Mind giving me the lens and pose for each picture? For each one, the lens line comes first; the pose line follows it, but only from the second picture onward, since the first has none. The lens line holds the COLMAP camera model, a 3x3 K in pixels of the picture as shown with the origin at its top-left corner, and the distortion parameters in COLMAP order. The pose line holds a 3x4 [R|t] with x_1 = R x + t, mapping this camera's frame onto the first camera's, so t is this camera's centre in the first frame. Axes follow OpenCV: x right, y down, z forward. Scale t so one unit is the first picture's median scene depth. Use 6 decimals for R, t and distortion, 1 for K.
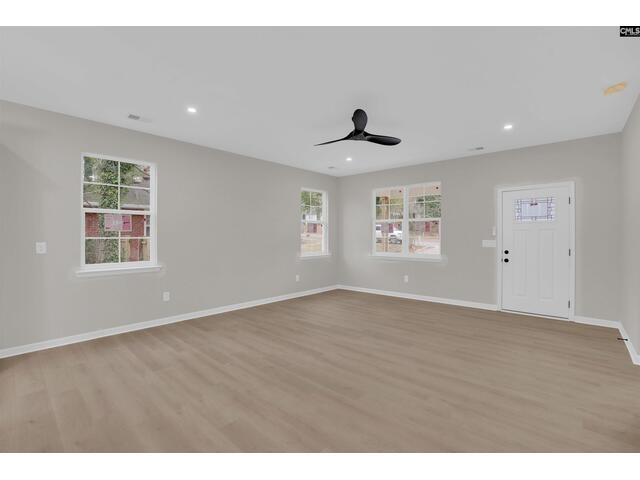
lens RADIAL K [[297.5, 0, 323.2], [0, 297.5, 235.7], [0, 0, 1]] dist [-0.083326, 0.038150]
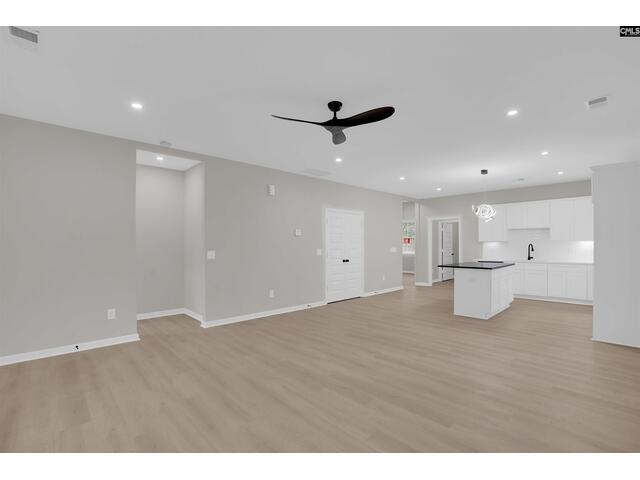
lens RADIAL K [[297.5, 0, 323.2], [0, 297.5, 235.7], [0, 0, 1]] dist [-0.083326, 0.038150]
pose [[-0.996999, -0.001864, 0.077398, 0.070324], [-0.003635, 0.999734, -0.022756, -0.006790], [-0.077335, -0.022969, -0.996741, 1.417130]]
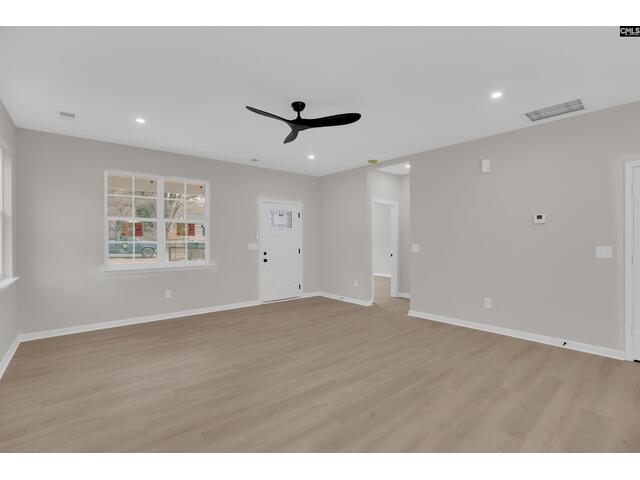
lens RADIAL K [[297.5, 0, 323.2], [0, 297.5, 235.7], [0, 0, 1]] dist [-0.083326, 0.038150]
pose [[0.129776, 0.014775, 0.991433, -0.564406], [0.005706, 0.999861, -0.015648, 0.004833], [-0.991527, 0.007688, 0.129674, 0.626043]]
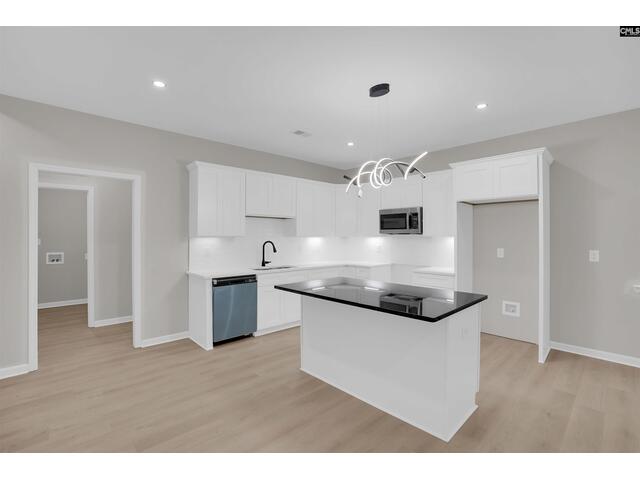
lens RADIAL K [[297.5, 0, 323.2], [0, 297.5, 235.7], [0, 0, 1]] dist [-0.083326, 0.038150]
pose [[-0.096361, -0.005158, -0.995333, 0.069667], [-0.001696, 0.999986, -0.005018, -0.015271], [0.995345, 0.001205, -0.096368, 0.096768]]
